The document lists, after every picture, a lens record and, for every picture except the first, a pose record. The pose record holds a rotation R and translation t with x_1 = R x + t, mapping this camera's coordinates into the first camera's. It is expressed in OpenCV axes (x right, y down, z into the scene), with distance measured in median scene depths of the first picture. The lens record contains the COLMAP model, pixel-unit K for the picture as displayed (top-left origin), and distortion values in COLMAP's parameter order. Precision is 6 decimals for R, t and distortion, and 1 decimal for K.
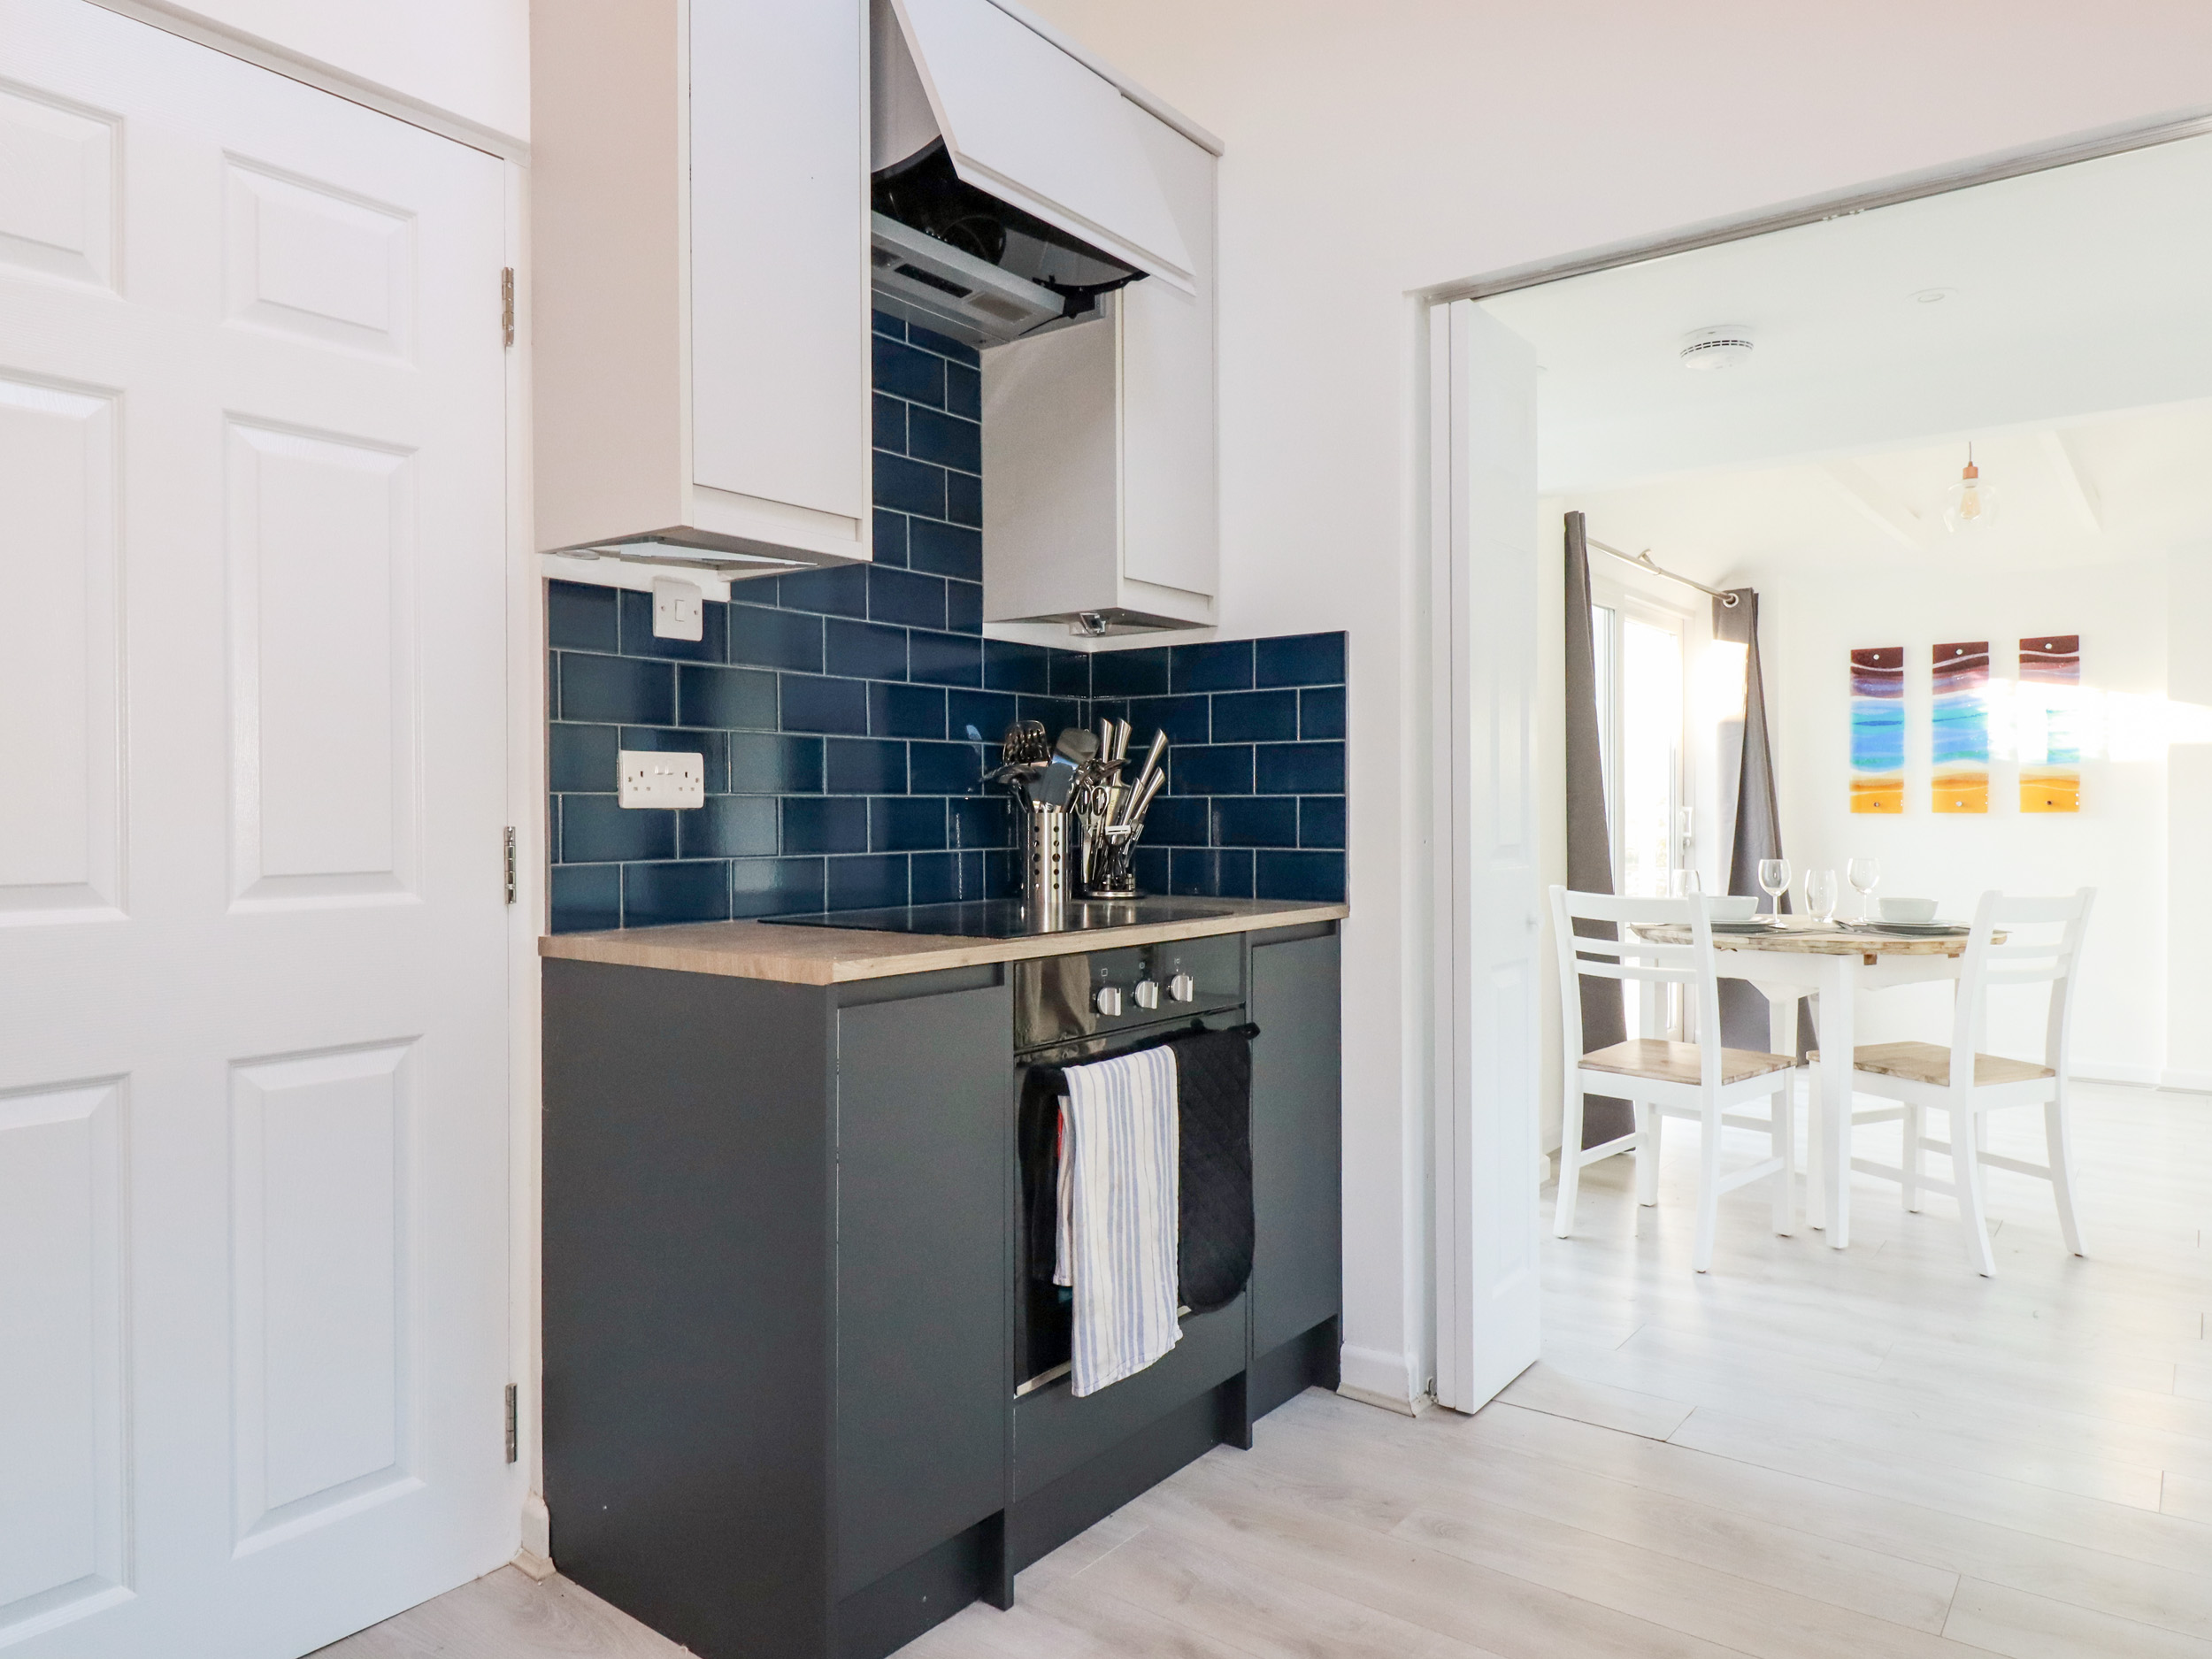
lens RADIAL K [[1436.7, 0, 1106.0], [0, 1436.7, 829.5], [0, 0, 1]] dist [-0.001790, -0.000562]
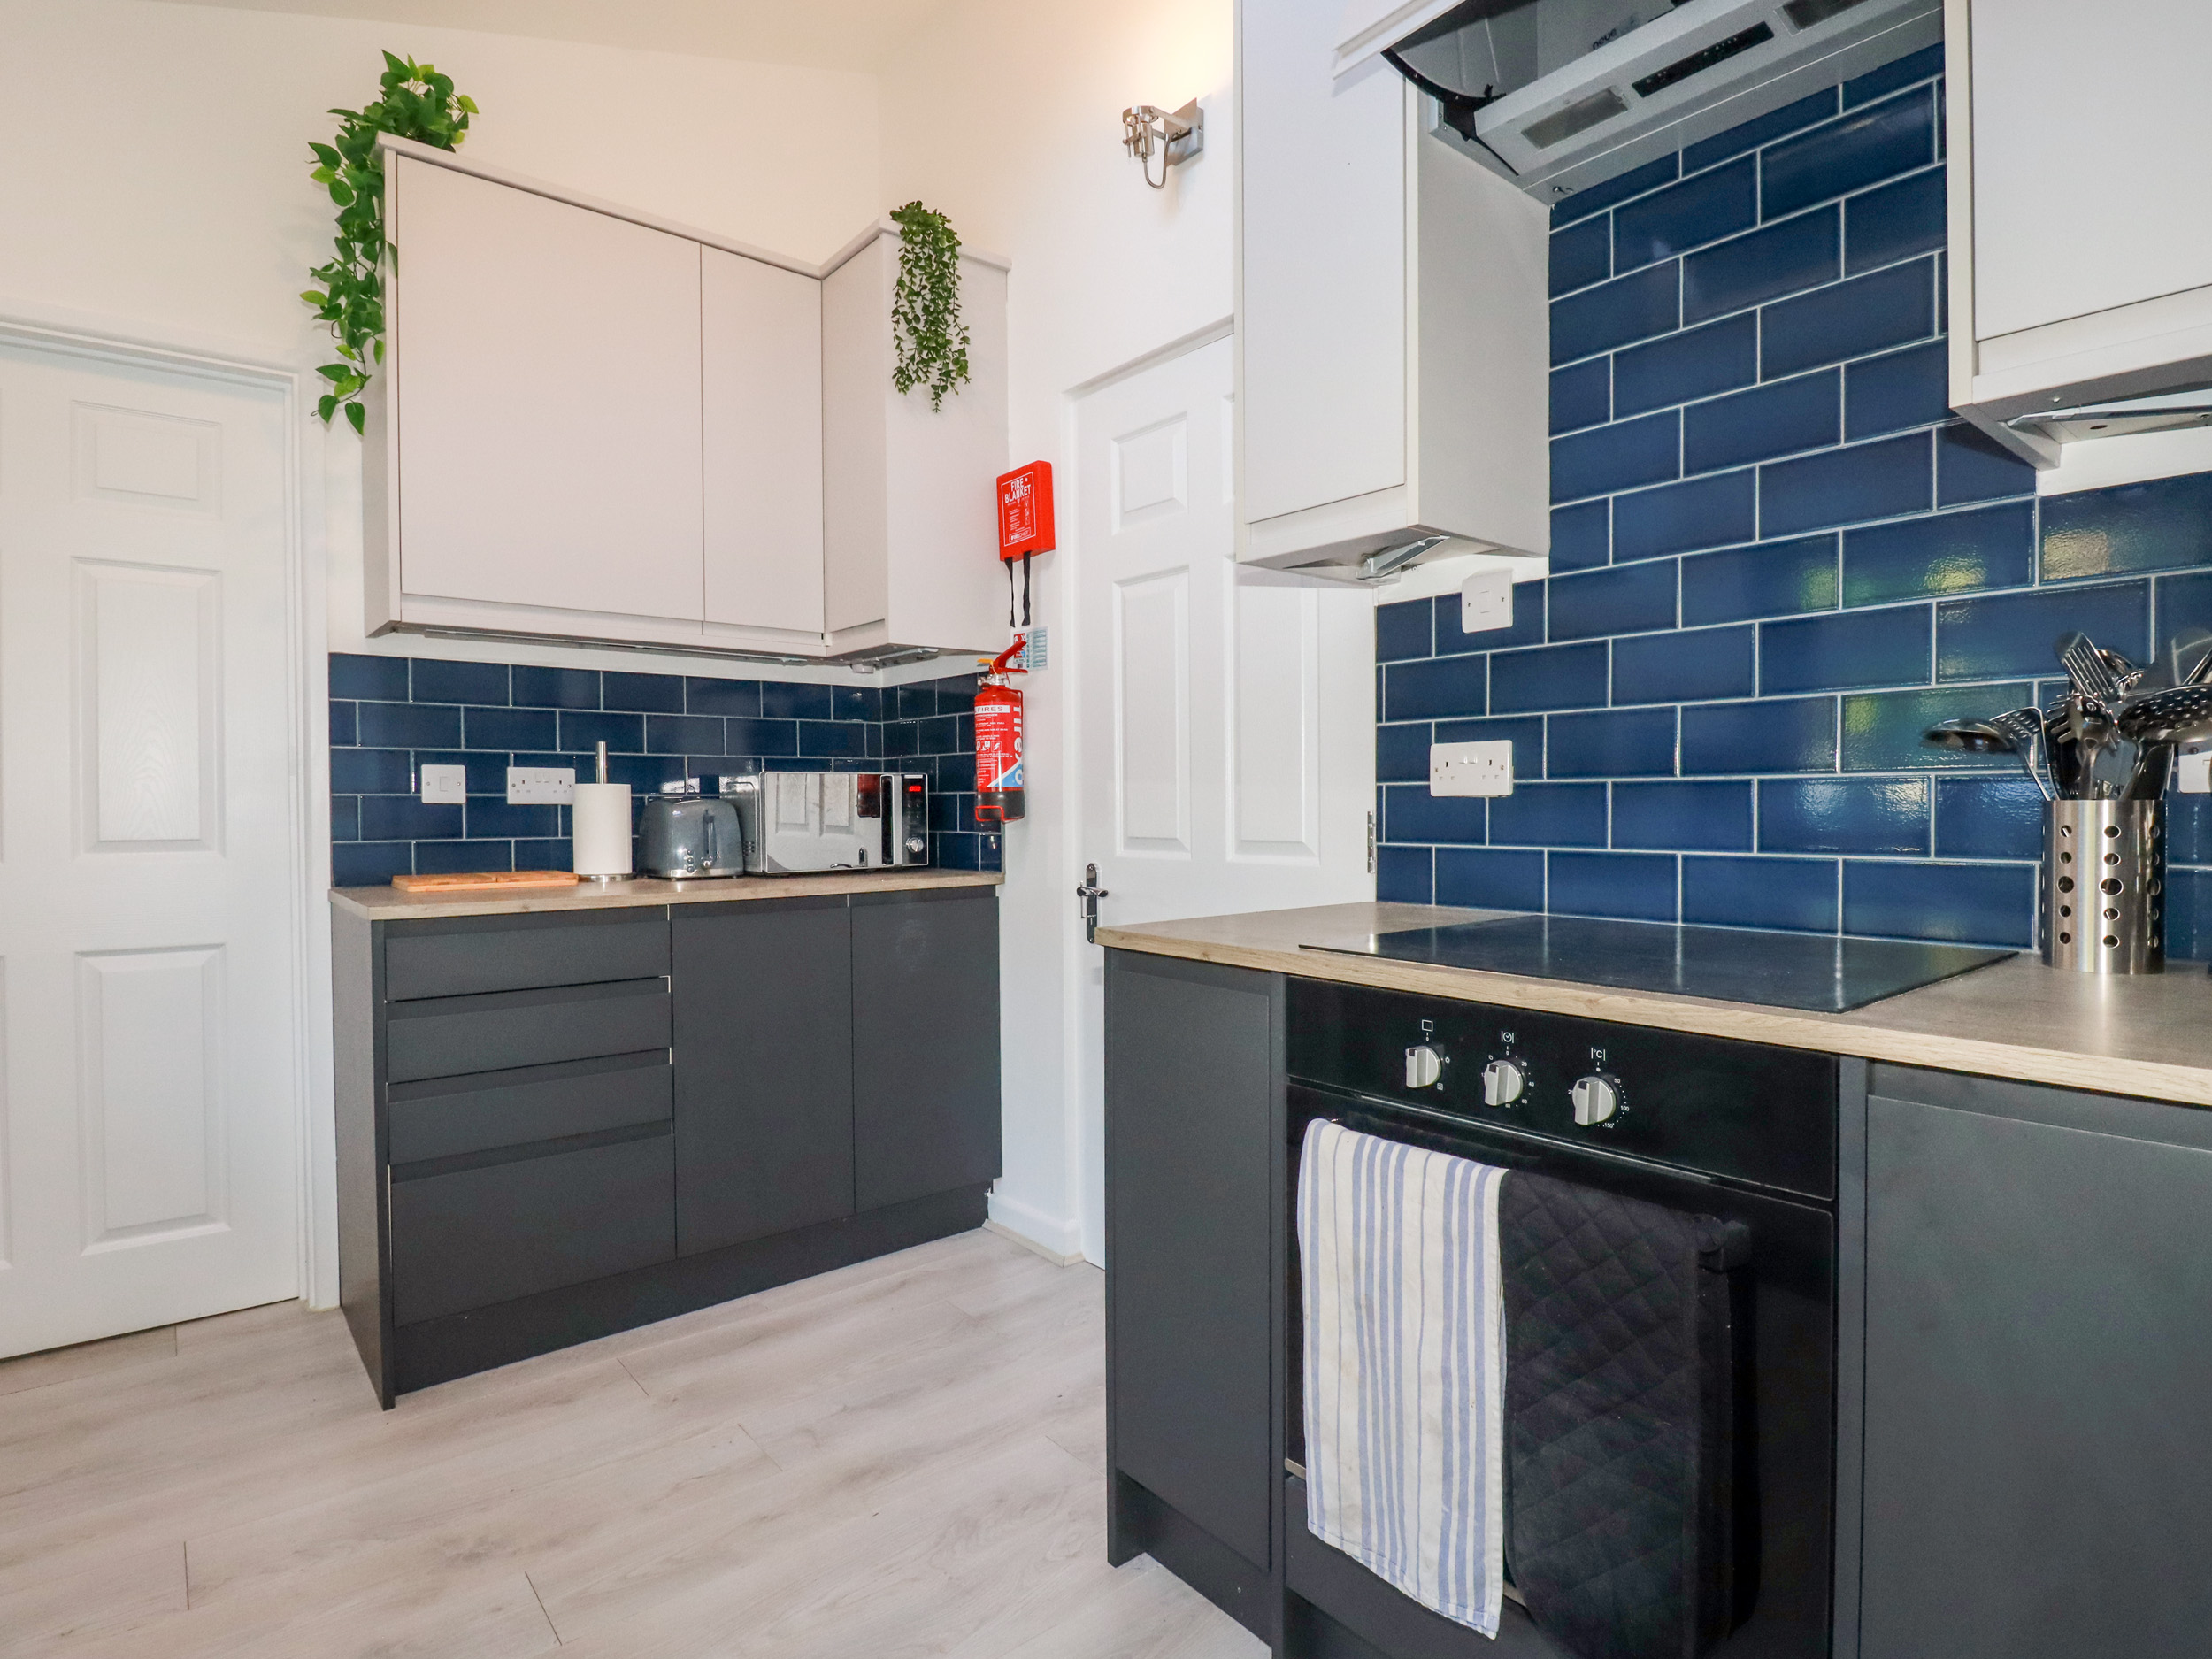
lens RADIAL K [[1174.5, 0, 1138.9], [0, 1174.5, 824.2], [0, 0, 1]] dist [0.003885, -0.017006]
pose [[-0.218263, 0.021366, -0.975656, 0.590113], [-0.008255, 0.999684, 0.023739, -0.012962], [0.975855, 0.013235, -0.218018, 0.971119]]
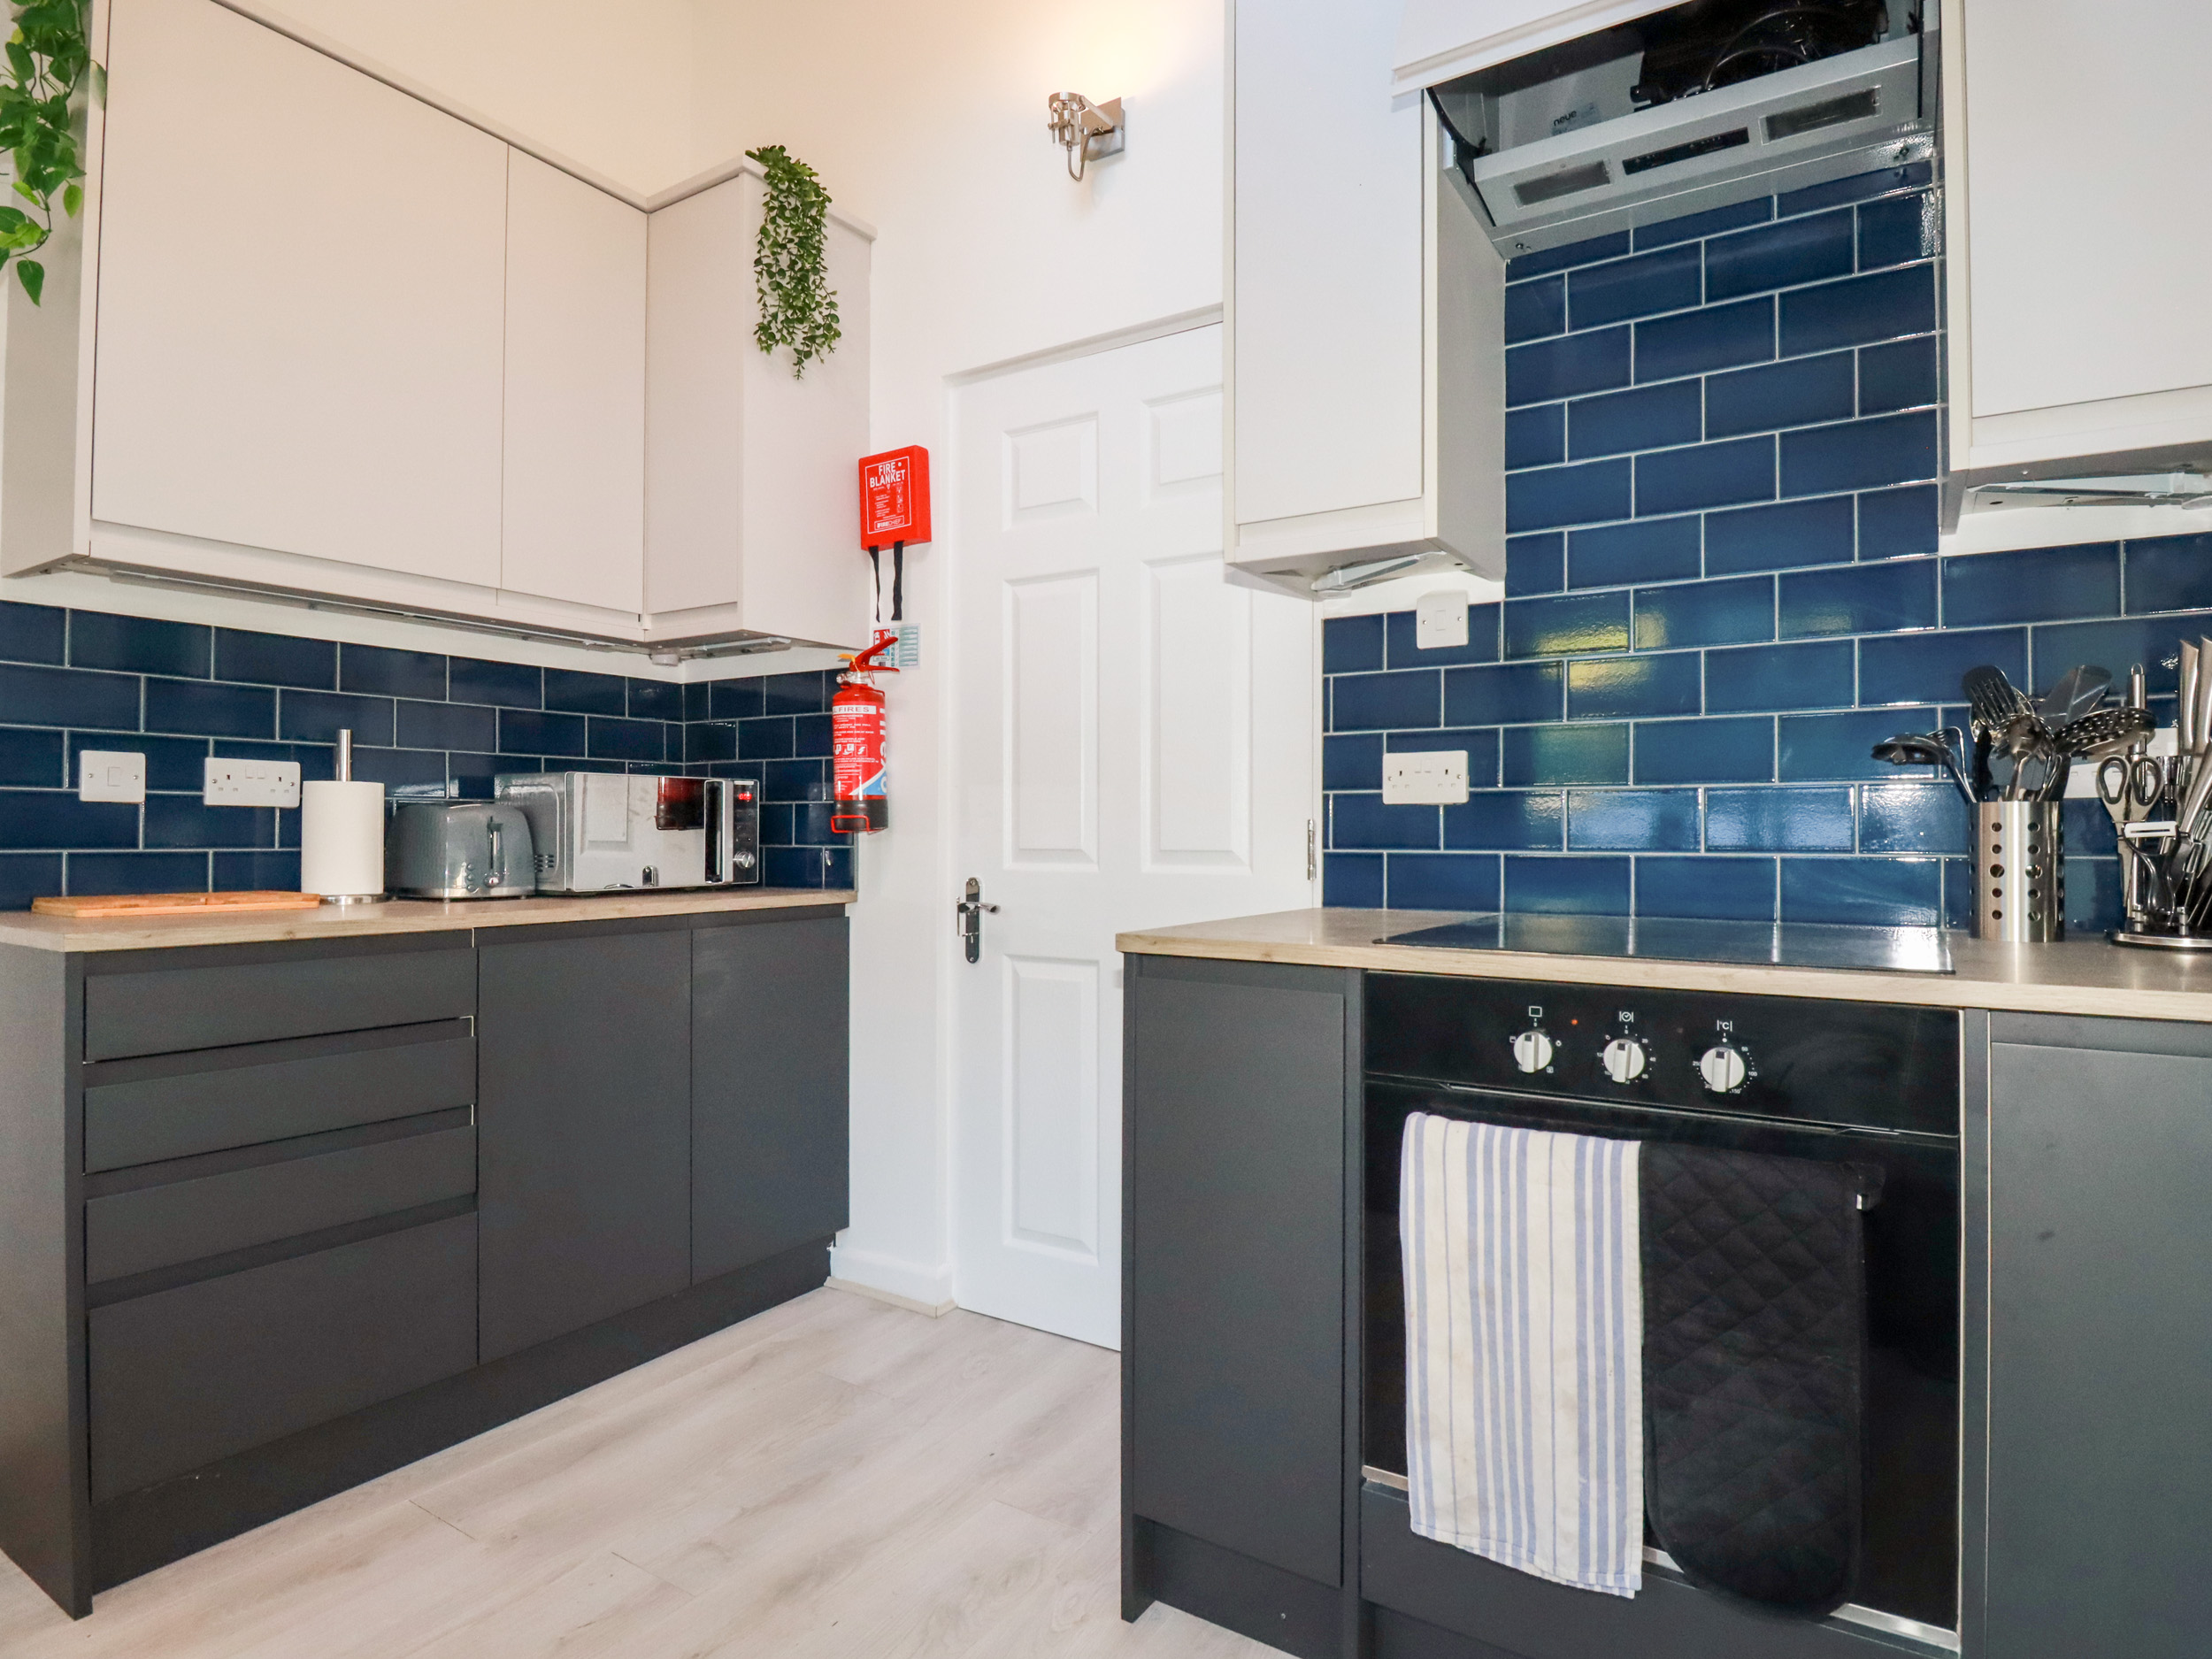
lens RADIAL K [[1165.9, 0, 1222.8], [0, 1165.9, 822.5], [0, 0, 1]] dist [0.000040, -0.012874]
pose [[0.123370, -0.006956, -0.992336, 0.566602], [-0.016586, 0.999821, -0.009071, 0.010390], [0.992222, 0.017578, 0.123233, 0.753120]]
